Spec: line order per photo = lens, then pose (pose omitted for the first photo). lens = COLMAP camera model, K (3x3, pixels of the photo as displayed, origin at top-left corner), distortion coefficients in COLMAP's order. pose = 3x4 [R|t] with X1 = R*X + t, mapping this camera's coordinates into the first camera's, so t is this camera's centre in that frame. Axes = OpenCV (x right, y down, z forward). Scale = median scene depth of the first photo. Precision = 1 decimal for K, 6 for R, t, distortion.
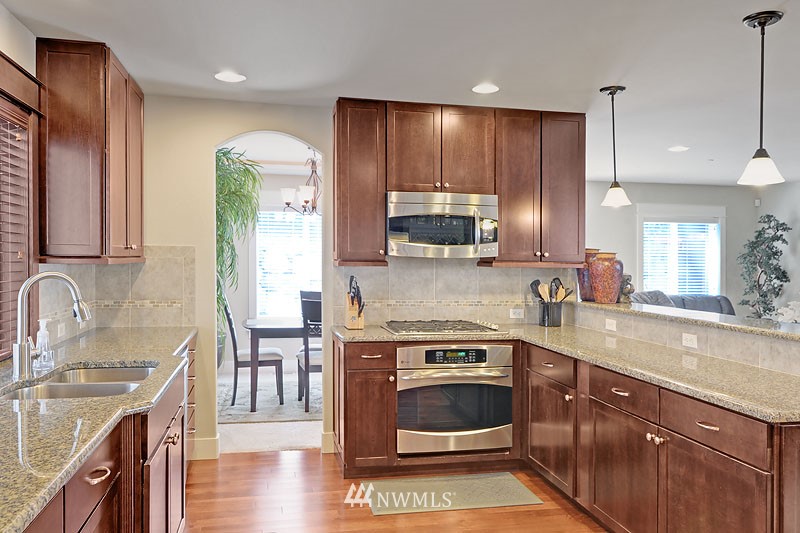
lens RADIAL K [[633.0, 0, 398.1], [0, 633.0, 269.9], [0, 0, 1]] dist [0.004854, 0.009938]
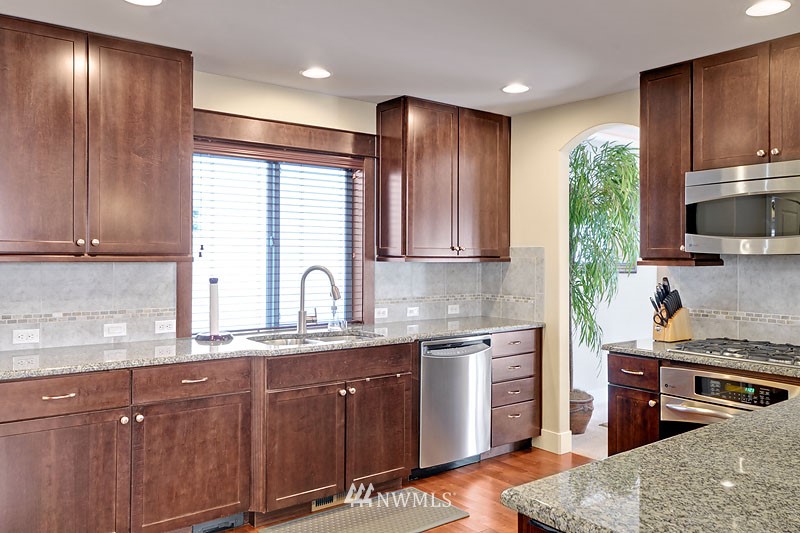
lens RADIAL K [[633.0, 0, 399.1], [0, 633.0, 260.1], [0, 0, 1]] dist [0.004854, 0.009938]
pose [[0.437690, -0.005548, -0.899109, 0.554068], [-0.015934, 0.999776, -0.013925, 0.003502], [0.898985, 0.020421, 0.437503, 0.327168]]
